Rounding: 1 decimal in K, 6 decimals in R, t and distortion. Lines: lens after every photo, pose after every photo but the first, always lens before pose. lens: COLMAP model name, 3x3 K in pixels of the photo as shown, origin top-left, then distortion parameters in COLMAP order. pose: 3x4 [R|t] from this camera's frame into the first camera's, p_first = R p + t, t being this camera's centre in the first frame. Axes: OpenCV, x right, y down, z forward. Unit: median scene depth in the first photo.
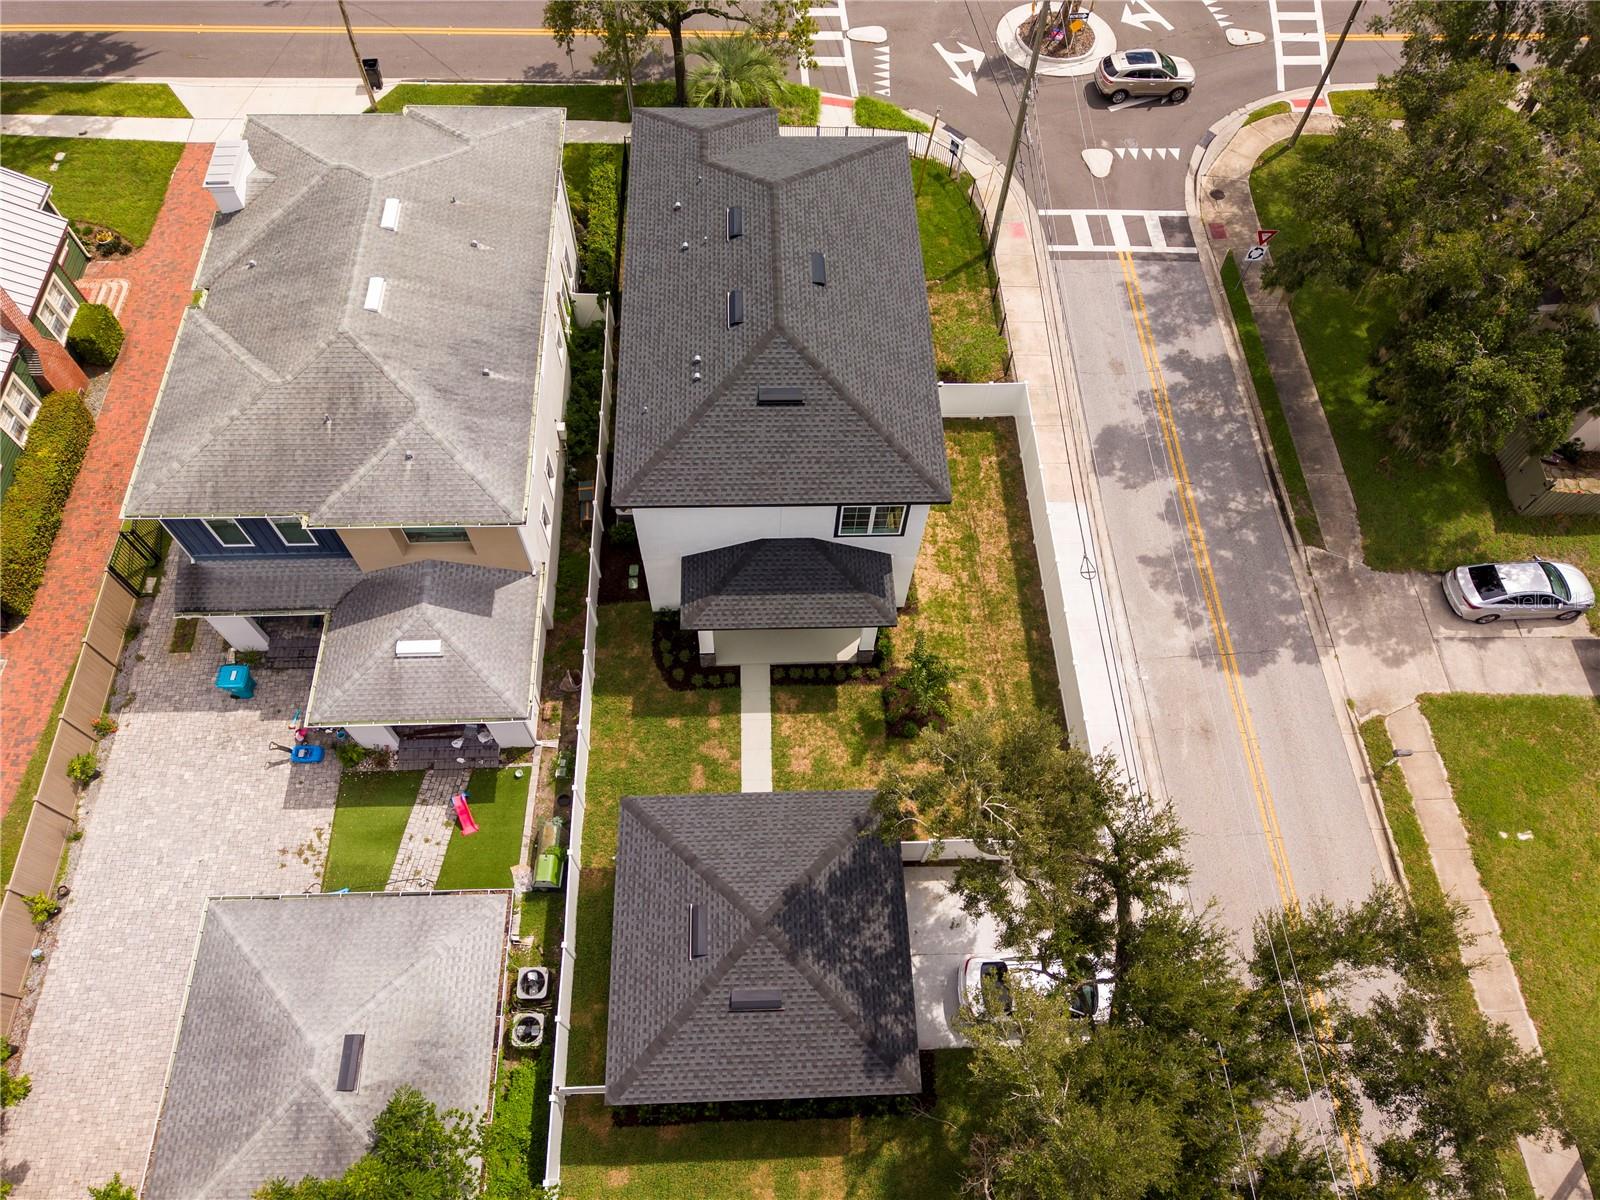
lens RADIAL K [[1065.3, 0, 800.0], [0, 1065.3, 600.0], [0, 0, 1]] dist [0.020774, -0.000444]
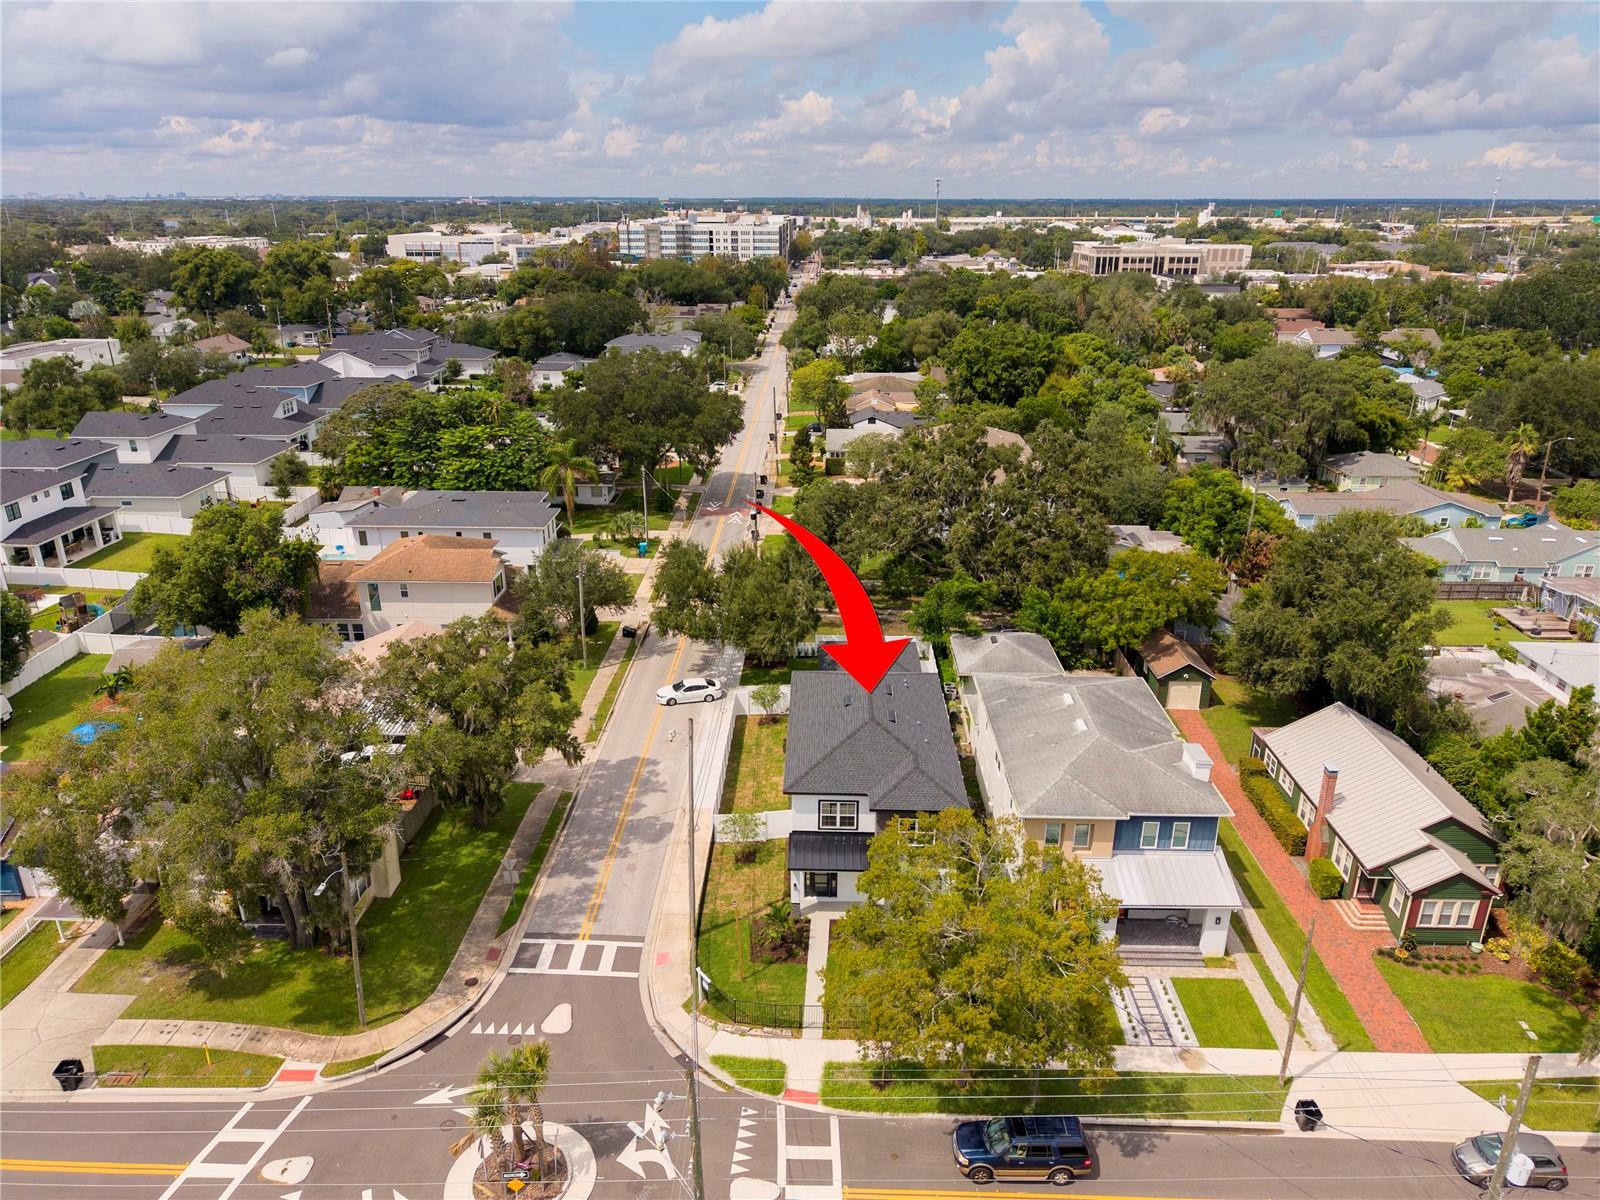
lens RADIAL K [[1066.9, 0, 799.1], [0, 1066.9, 596.8], [0, 0, 1]] dist [0.024950, -0.030129]
pose [[-0.997459, -0.054557, 0.045809, 0.020878], [0.036989, 0.152931, 0.987544, -1.699897], [-0.060883, 0.986730, -0.150524, 0.831891]]
